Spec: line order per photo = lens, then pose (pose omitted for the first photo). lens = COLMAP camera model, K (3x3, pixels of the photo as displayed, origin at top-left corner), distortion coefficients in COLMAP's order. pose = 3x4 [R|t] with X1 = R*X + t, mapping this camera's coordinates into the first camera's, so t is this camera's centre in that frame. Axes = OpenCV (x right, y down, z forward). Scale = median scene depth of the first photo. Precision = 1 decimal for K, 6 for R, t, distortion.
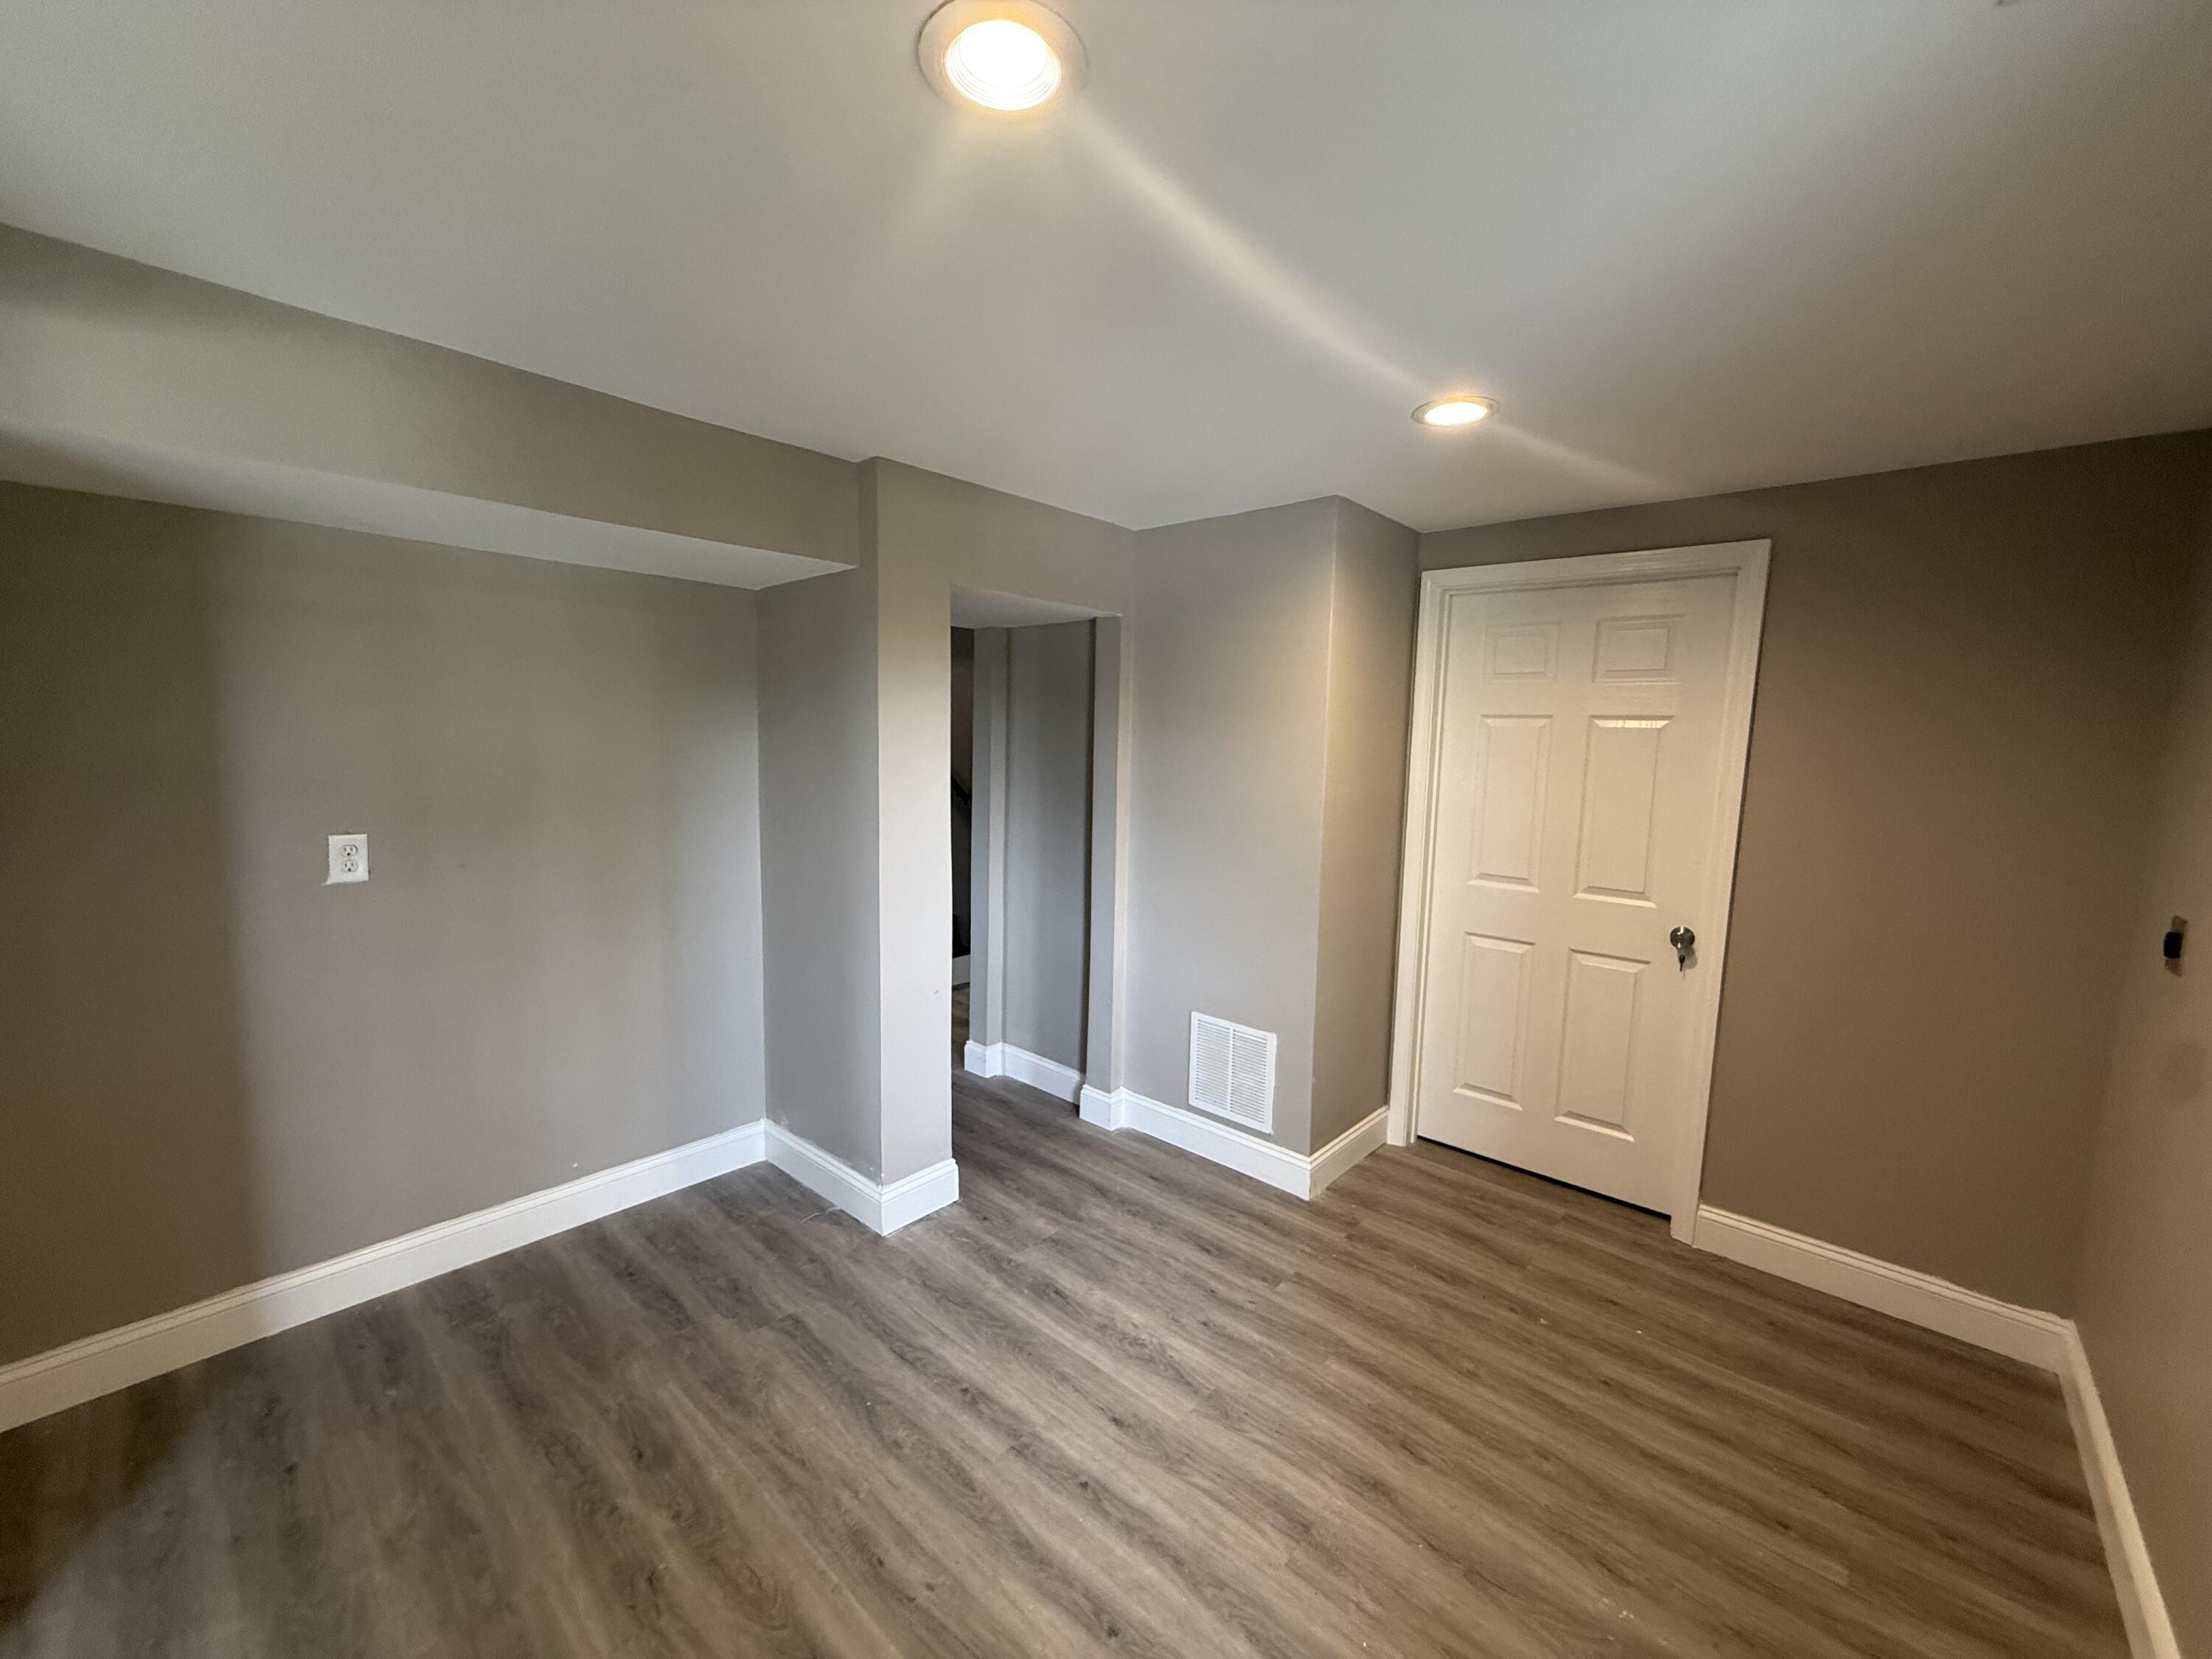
lens RADIAL K [[879.9, 0, 1104.3], [0, 879.9, 832.0], [0, 0, 1]] dist [-0.002872, 0.000913]
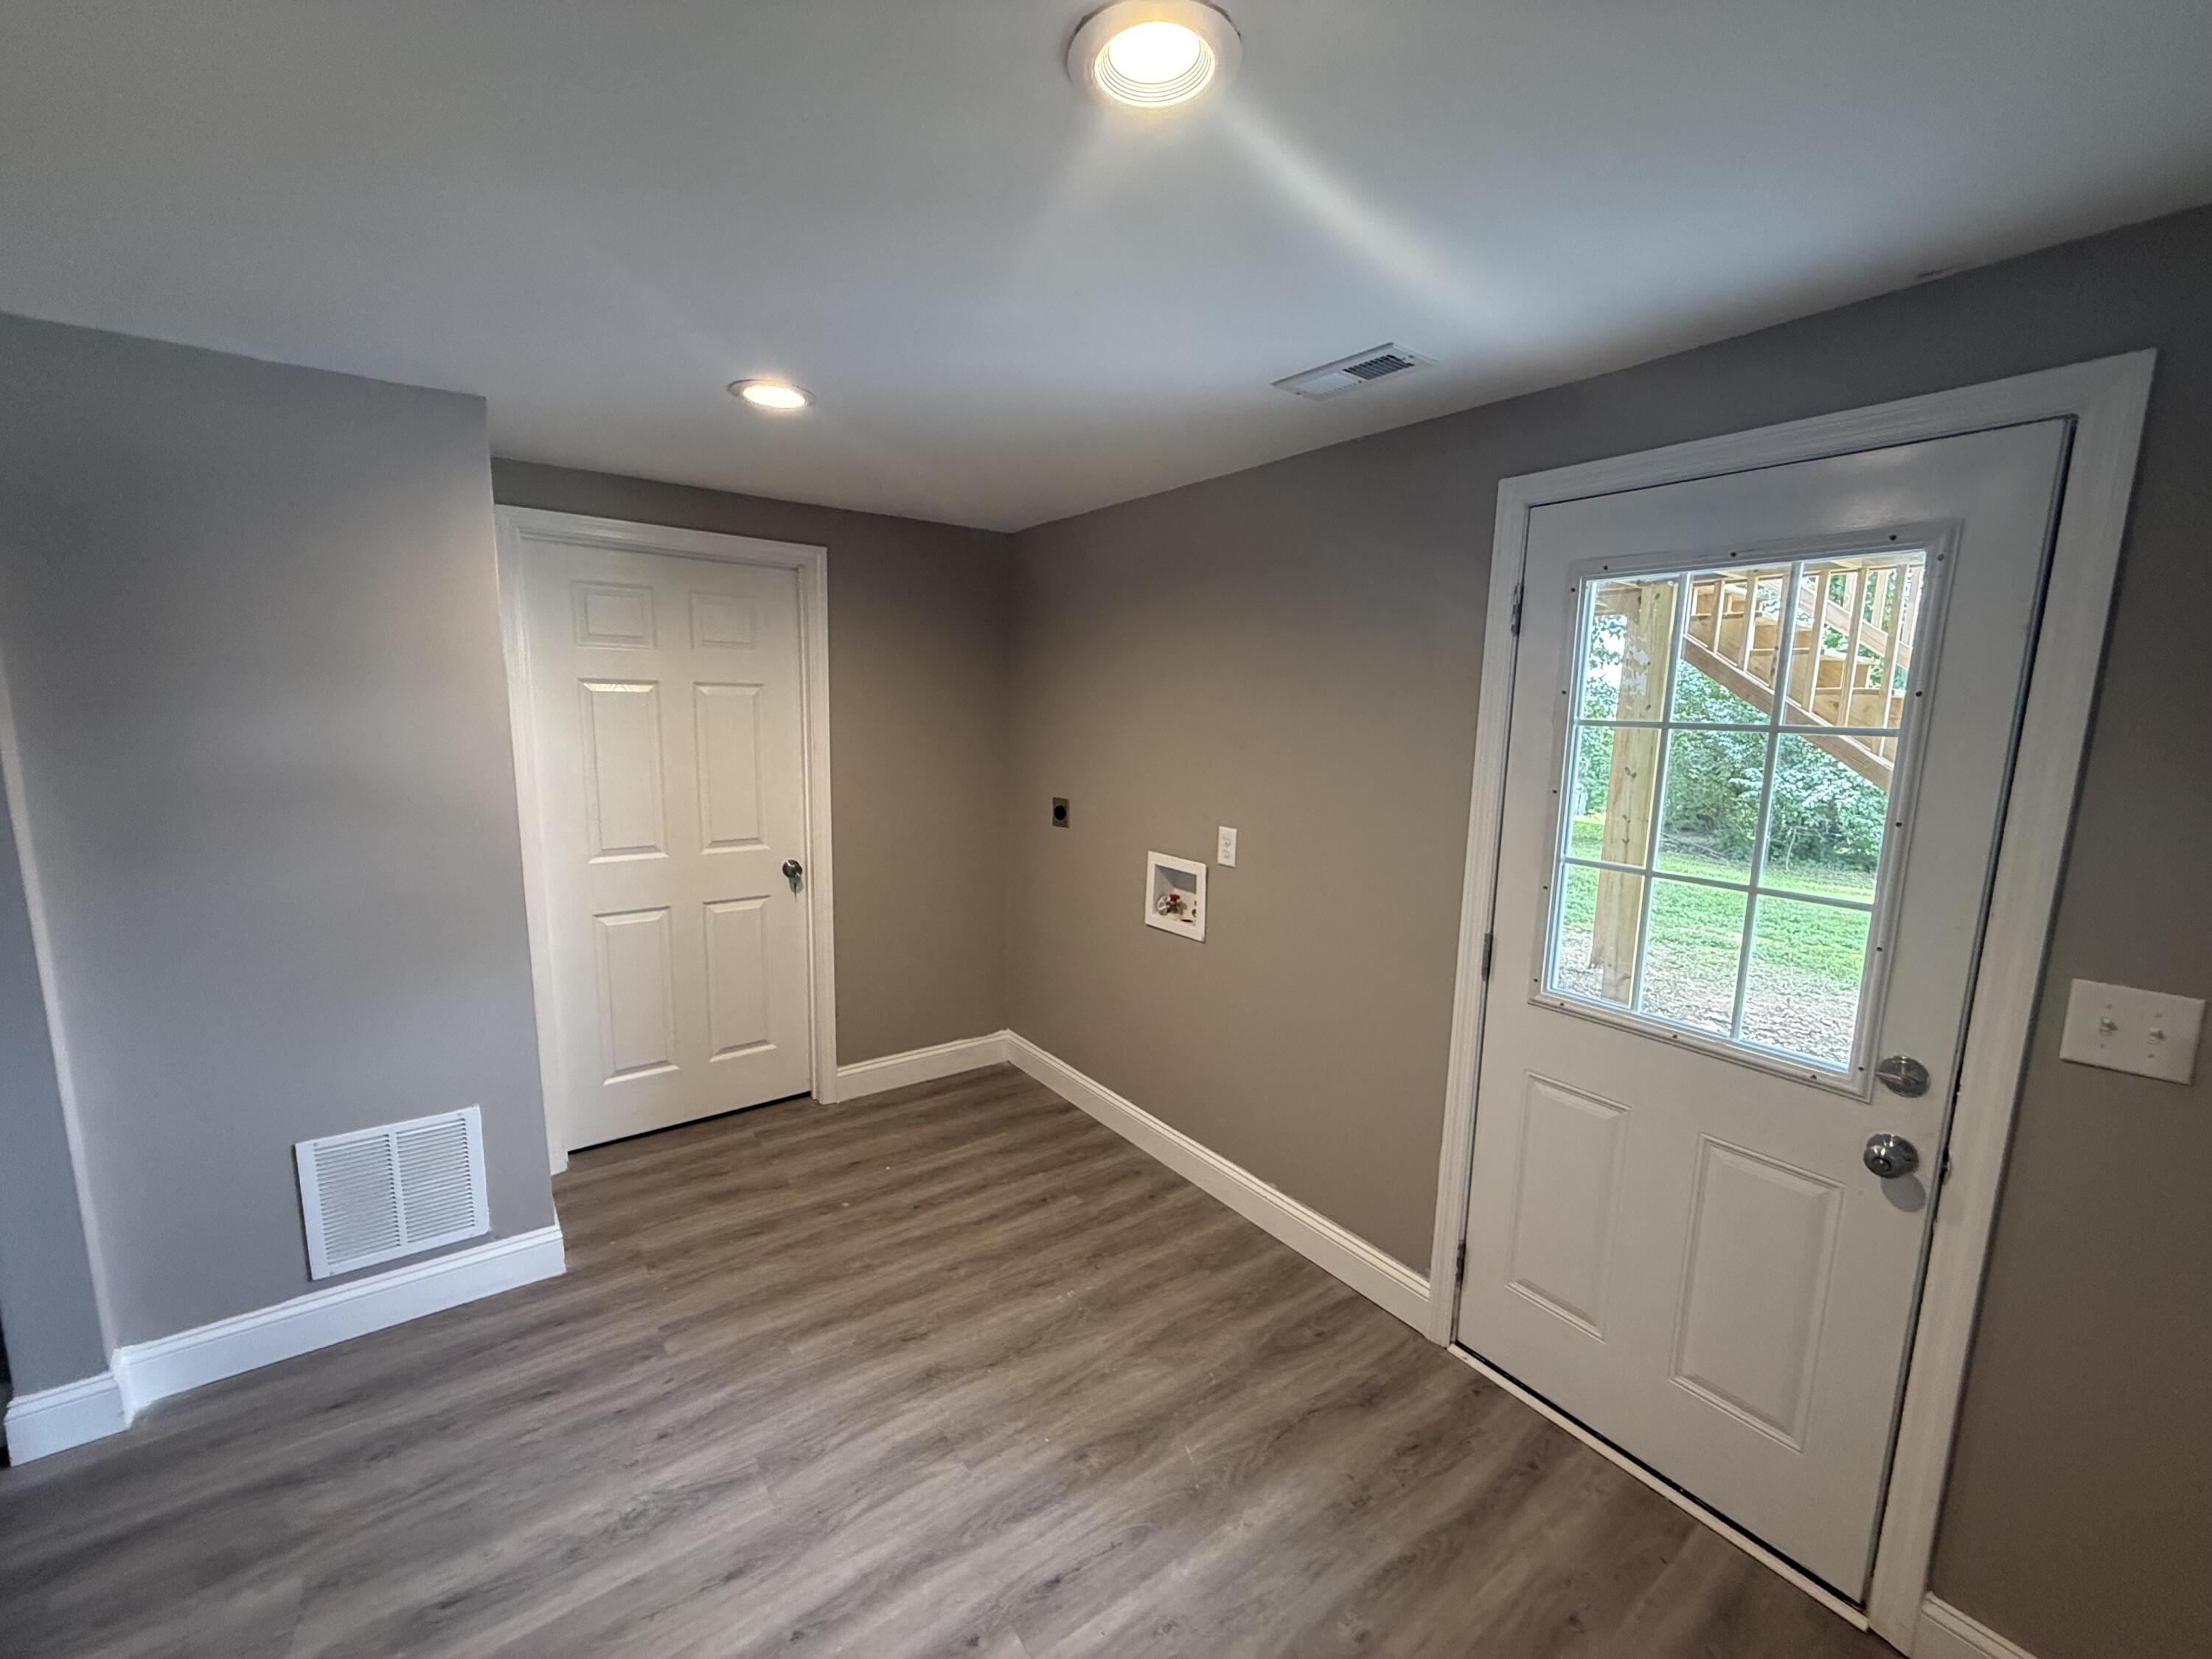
lens RADIAL K [[879.9, 0, 1104.0], [0, 879.9, 831.1], [0, 0, 1]] dist [-0.002872, 0.000913]
pose [[0.205045, -0.163934, 0.964926, -0.513733], [0.092414, 0.984711, 0.147658, -0.086676], [-0.974380, 0.058896, 0.217060, 0.388510]]
